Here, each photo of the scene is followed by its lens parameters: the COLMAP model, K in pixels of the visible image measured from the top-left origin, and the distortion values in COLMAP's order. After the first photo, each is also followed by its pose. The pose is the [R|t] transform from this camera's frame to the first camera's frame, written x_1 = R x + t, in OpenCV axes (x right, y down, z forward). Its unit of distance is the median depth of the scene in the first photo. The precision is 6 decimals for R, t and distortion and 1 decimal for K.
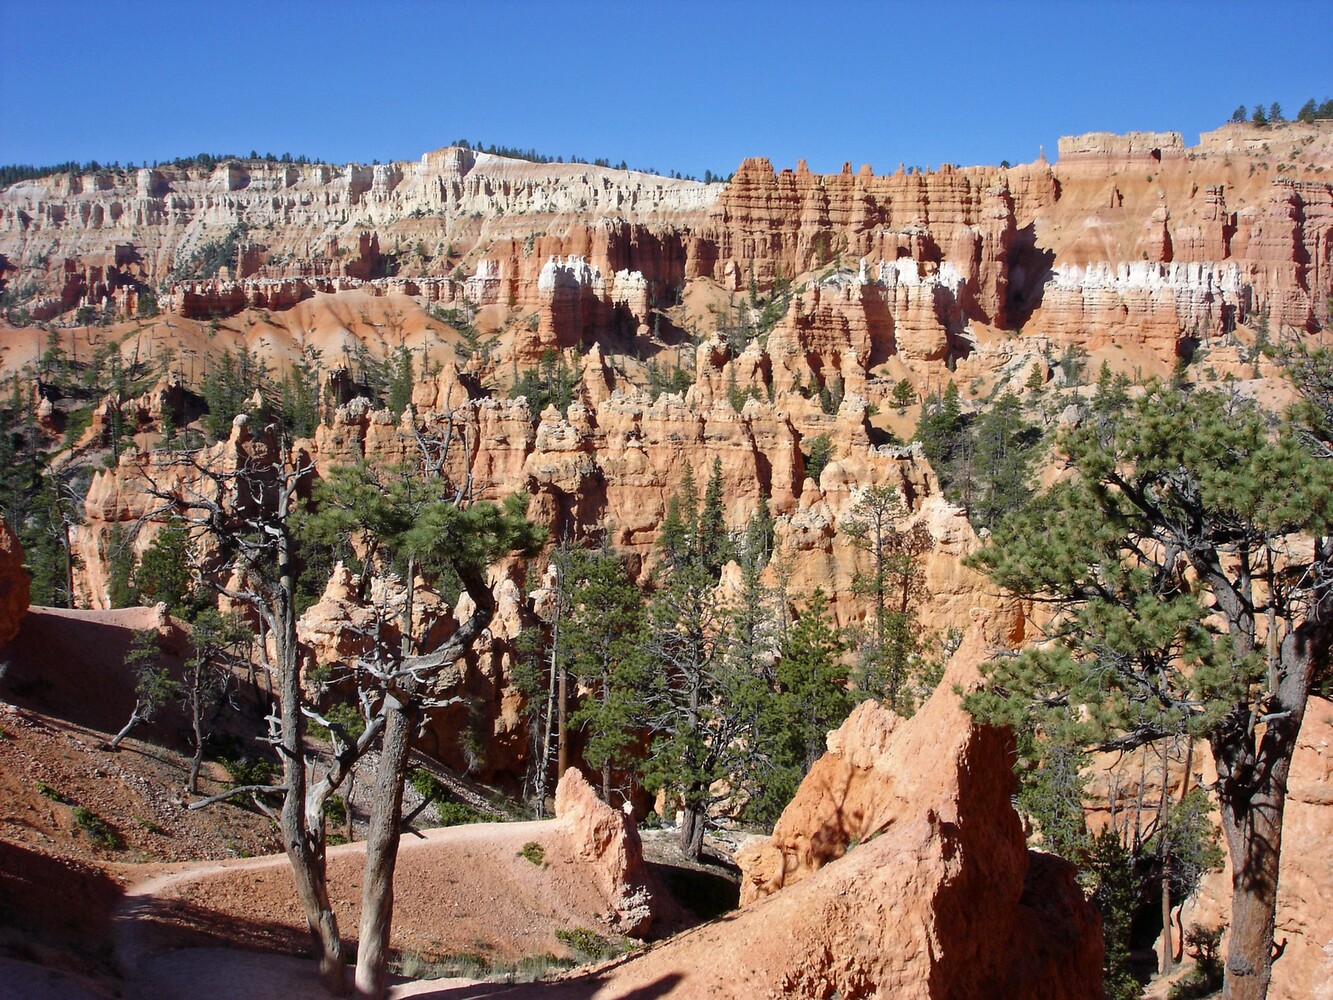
lens RADIAL K [[1484.2, 0, 666.5], [0, 1484.2, 500.0], [0, 0, 1]] dist [-0.072979, -0.152842]
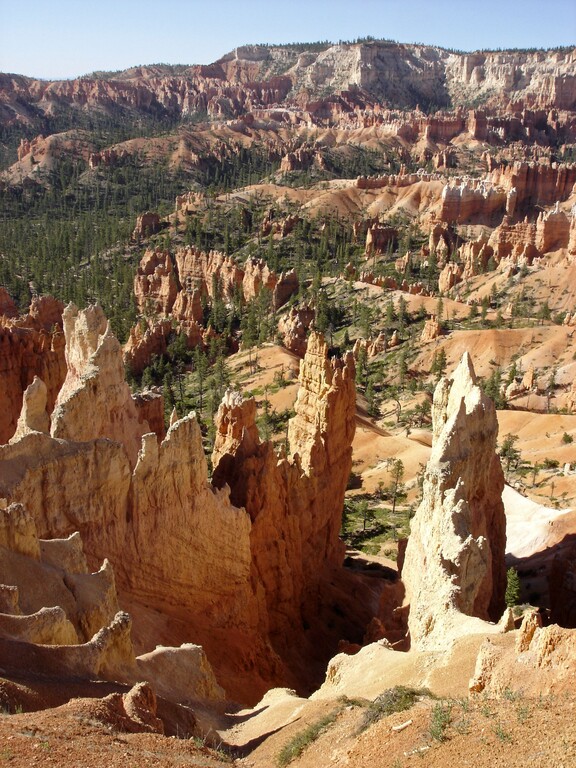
lens RADIAL K [[855.1, 0, 288.0], [0, 855.1, 384.0], [0, 0, 1]] dist [-0.072979, -0.152842]
pose [[0.537589, 0.303549, -0.786674, 0.310819], [-0.127253, 0.951476, 0.280179, -0.066692], [0.833549, -0.050515, 0.550131, 0.003518]]
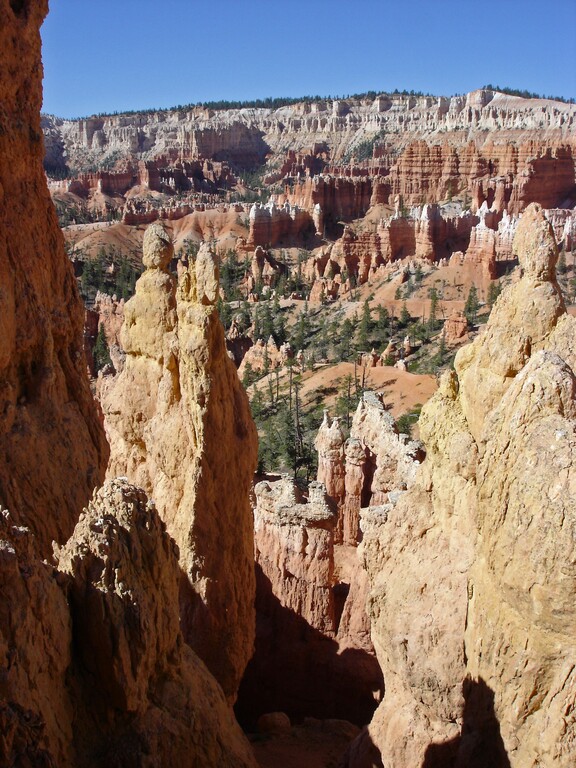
lens RADIAL K [[855.1, 0, 288.0], [0, 855.1, 384.0], [0, 0, 1]] dist [-0.072979, -0.152842]
pose [[0.867416, 0.123558, -0.481999, 0.190283], [-0.057064, 0.986990, 0.150317, -0.030068], [0.494301, -0.102883, 0.863181, -0.021776]]
